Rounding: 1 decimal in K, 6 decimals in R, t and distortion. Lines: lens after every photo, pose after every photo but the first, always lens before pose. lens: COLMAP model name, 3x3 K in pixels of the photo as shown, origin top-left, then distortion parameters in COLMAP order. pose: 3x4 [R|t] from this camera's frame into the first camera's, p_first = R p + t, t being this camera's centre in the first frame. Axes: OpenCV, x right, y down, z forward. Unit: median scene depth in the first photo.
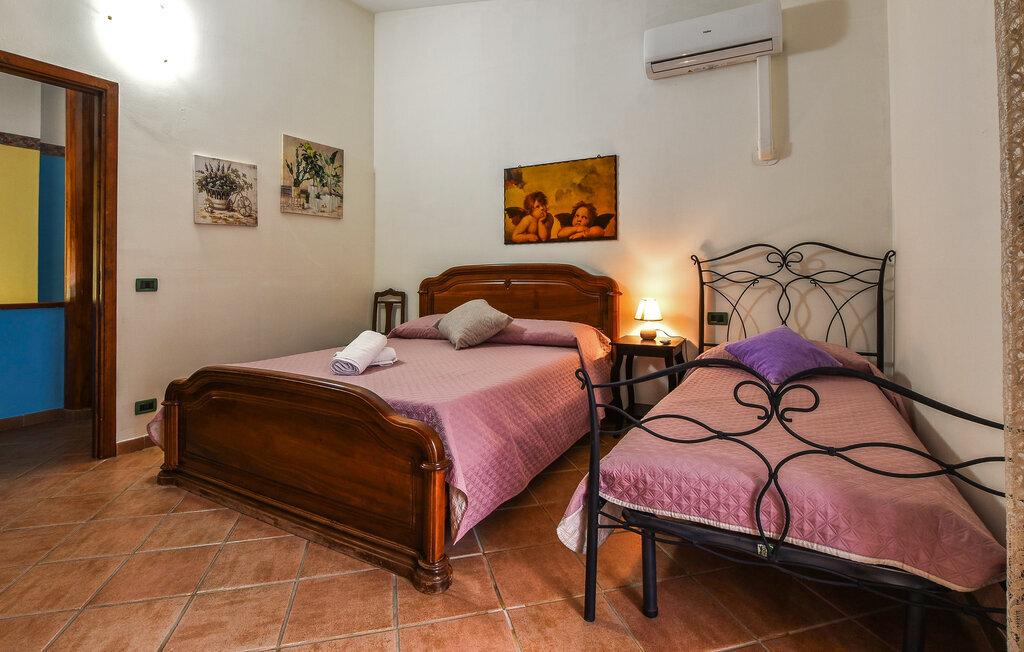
lens RADIAL K [[499.7, 0, 528.2], [0, 499.7, 296.6], [0, 0, 1]] dist [-0.000833, -0.000028]
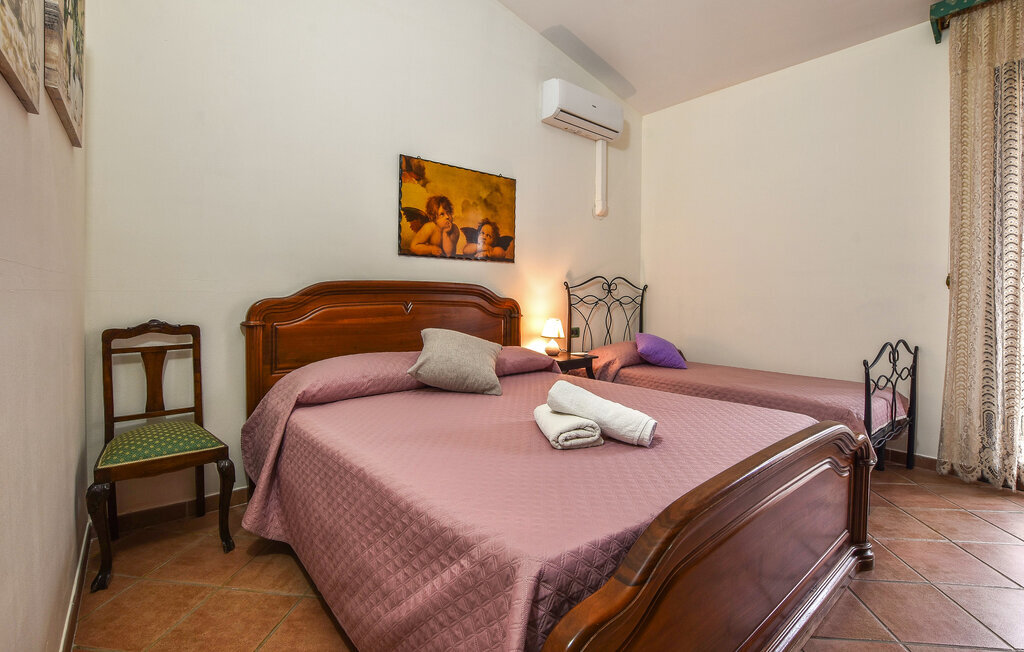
lens RADIAL K [[468.7, 0, 512.0], [0, 468.7, 326.0], [0, 0, 1]] dist [-0.000149, 0.000143]
pose [[0.362577, -0.048832, 0.930674, -0.690986], [0.028802, 0.998736, 0.041183, -0.022893], [-0.931509, 0.011873, 0.363525, 0.624703]]
